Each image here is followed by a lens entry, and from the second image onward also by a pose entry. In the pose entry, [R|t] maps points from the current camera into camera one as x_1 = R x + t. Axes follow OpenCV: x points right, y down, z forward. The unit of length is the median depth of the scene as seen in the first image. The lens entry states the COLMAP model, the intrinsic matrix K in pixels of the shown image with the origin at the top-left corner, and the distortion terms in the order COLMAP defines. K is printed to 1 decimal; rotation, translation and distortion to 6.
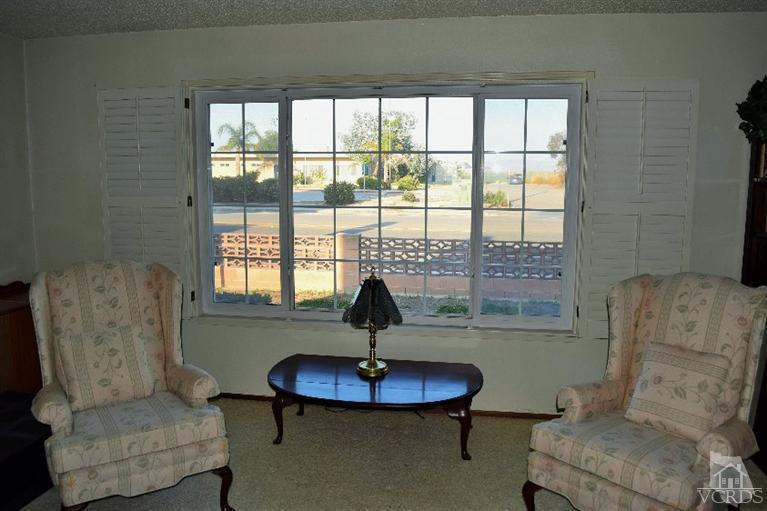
lens RADIAL K [[593.0, 0, 383.5], [0, 593.0, 255.5], [0, 0, 1]] dist [-0.087553, 0.013136]
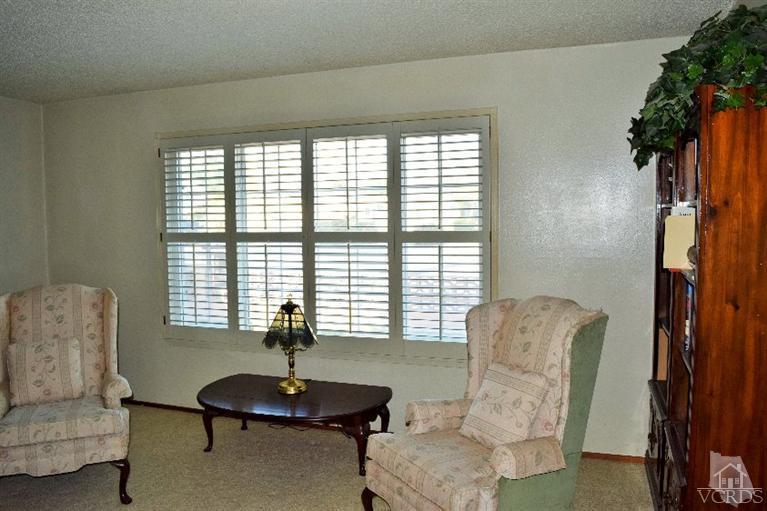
lens RADIAL K [[593.0, 0, 383.5], [0, 593.0, 255.5], [0, 0, 1]] dist [-0.087553, 0.013136]
pose [[0.988396, -0.004604, -0.151831, 0.409456], [-0.006167, 0.997500, -0.070396, 0.032632], [0.151775, 0.070516, 0.985896, -0.084615]]
